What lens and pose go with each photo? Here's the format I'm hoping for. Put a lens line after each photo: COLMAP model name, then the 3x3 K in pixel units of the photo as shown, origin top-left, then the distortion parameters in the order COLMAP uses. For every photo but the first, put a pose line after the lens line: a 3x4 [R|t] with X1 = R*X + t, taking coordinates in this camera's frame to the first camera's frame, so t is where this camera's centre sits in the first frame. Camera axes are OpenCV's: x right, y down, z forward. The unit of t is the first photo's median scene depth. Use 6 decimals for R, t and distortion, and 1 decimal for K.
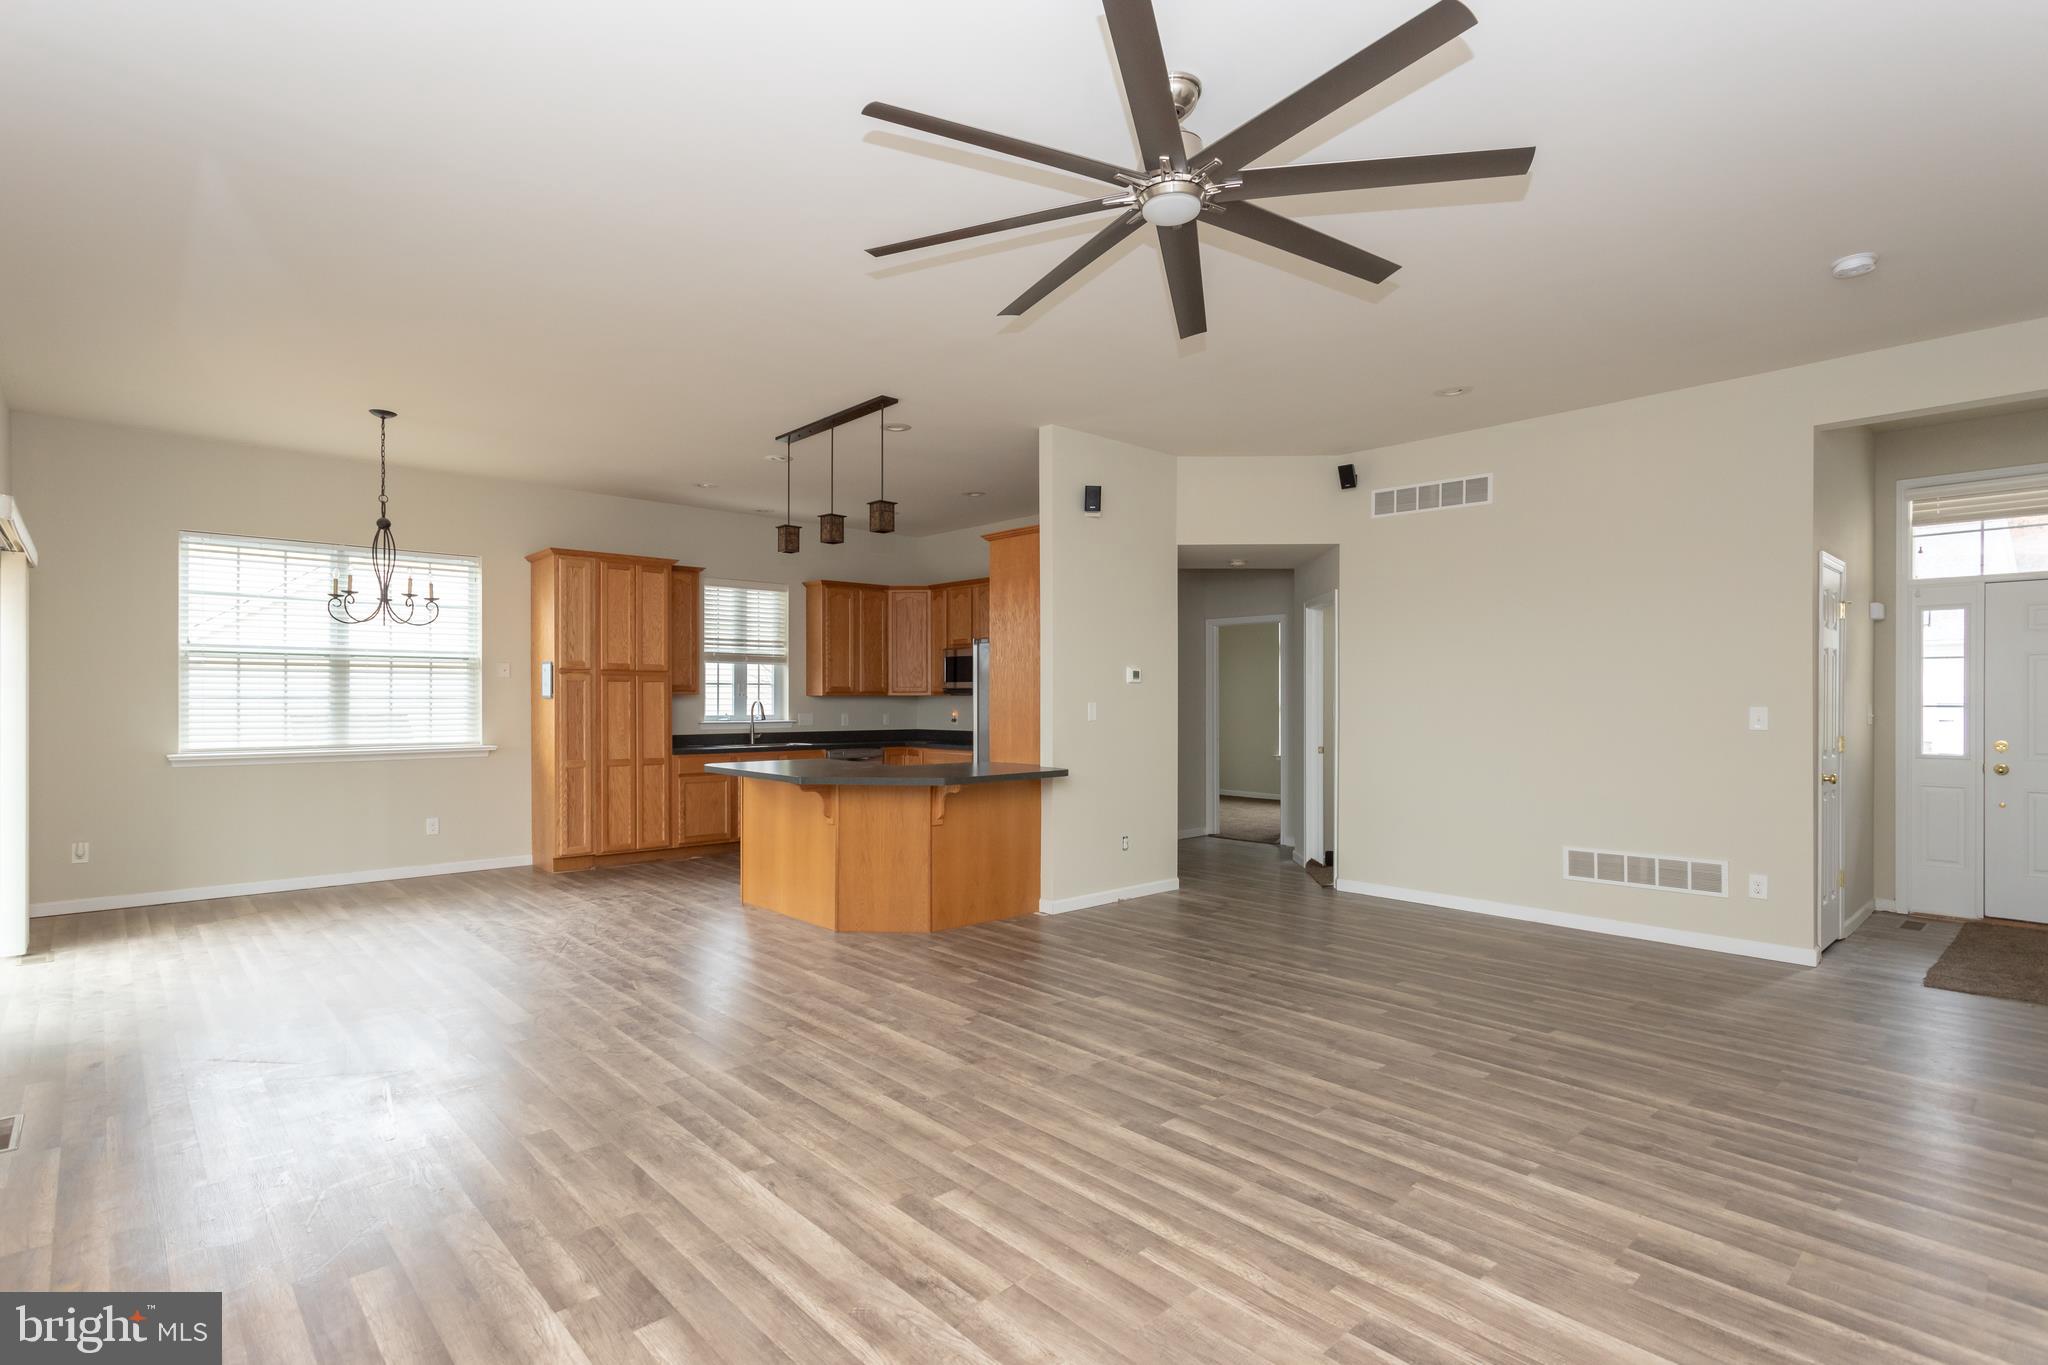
lens RADIAL K [[999.2, 0, 1026.5], [0, 999.2, 700.7], [0, 0, 1]] dist [0.001833, 0.000423]
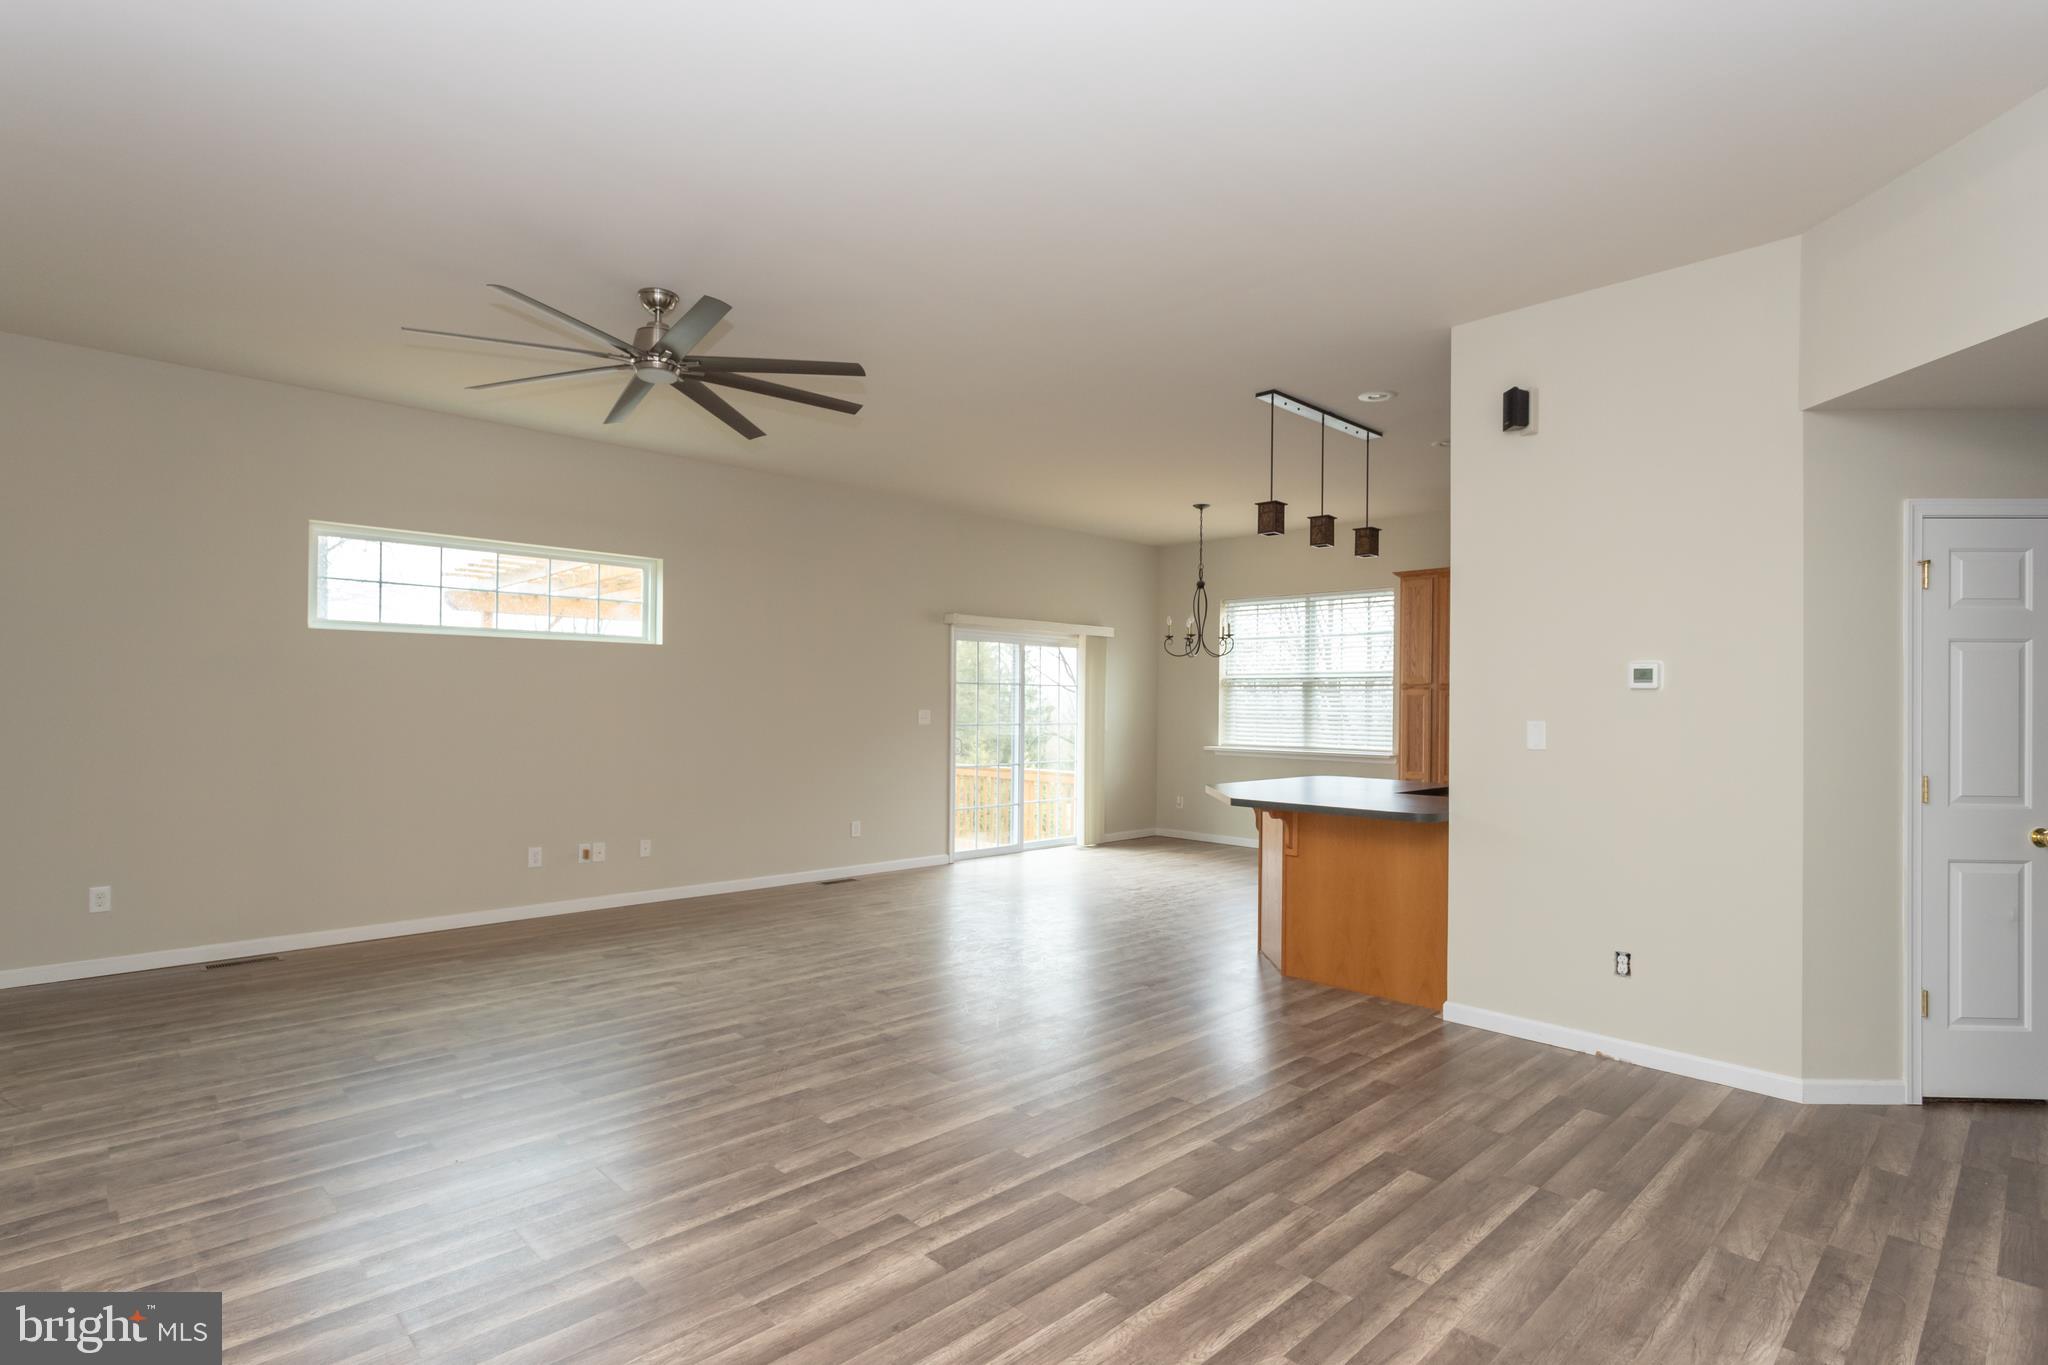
lens RADIAL K [[1027.8, 0, 989.3], [0, 1027.8, 696.4], [0, 0, 1]] dist [0.000512, 0.000284]
pose [[0.005011, -0.009060, -0.999946, 0.636814], [-0.014917, 0.999847, -0.009134, -0.003196], [0.999876, 0.014962, 0.004876, 0.566971]]
